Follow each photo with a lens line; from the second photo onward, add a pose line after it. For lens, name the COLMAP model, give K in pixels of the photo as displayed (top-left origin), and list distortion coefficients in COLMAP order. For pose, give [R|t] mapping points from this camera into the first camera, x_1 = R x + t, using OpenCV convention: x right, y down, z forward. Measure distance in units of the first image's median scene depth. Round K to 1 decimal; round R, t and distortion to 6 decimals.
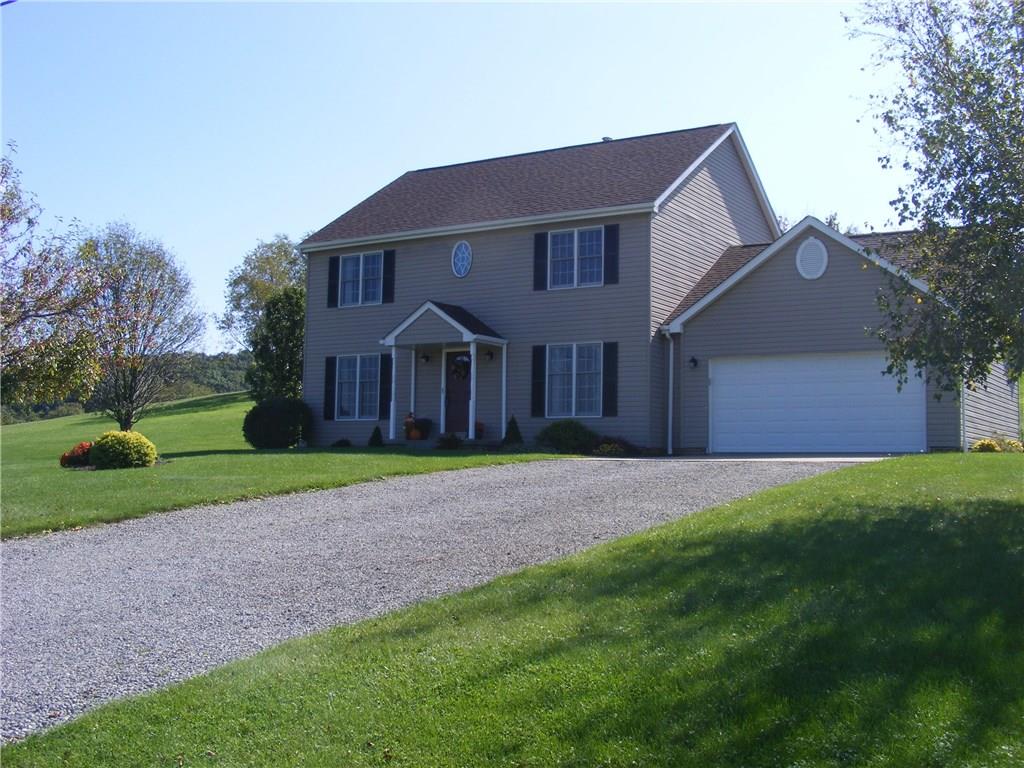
lens RADIAL K [[1149.5, 0, 511.4], [0, 1149.5, 380.0], [0, 0, 1]] dist [-0.028150, 0.000000]
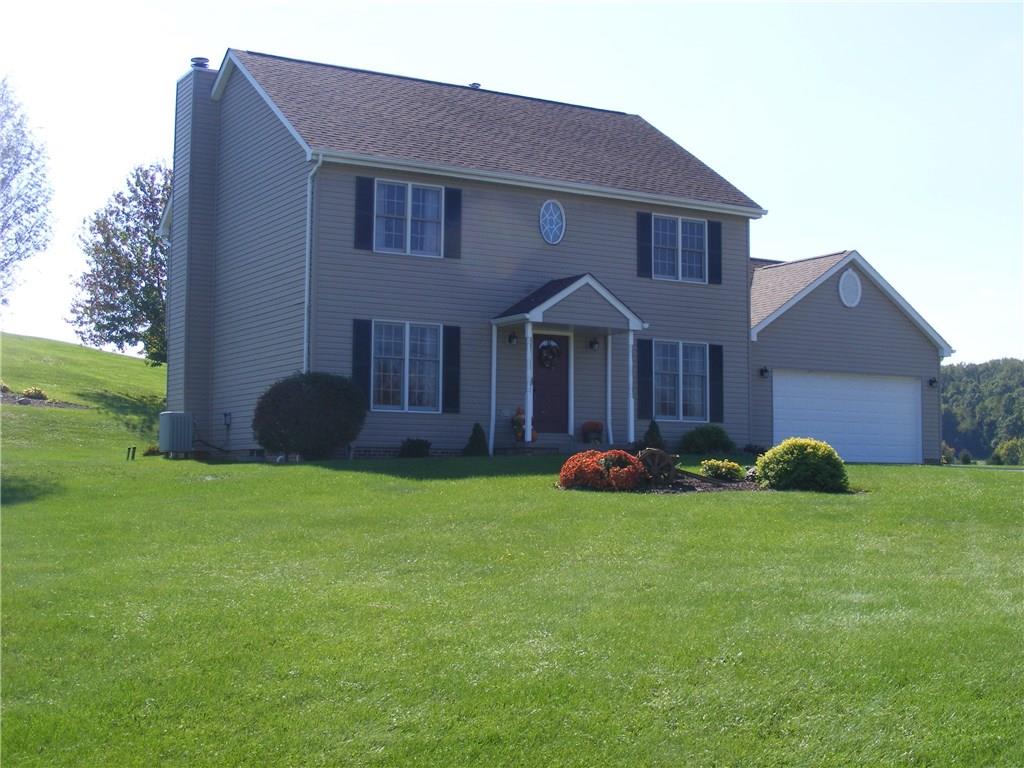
lens RADIAL K [[1438.9, 0, 512.8], [0, 1438.9, 382.9], [0, 0, 1]] dist [0.253213, 0.000000]
pose [[0.432014, 0.051903, 0.900372, -1.036669], [-0.069015, 0.997318, -0.024377, 0.038415], [-0.899223, -0.051608, 0.434437, 0.606863]]
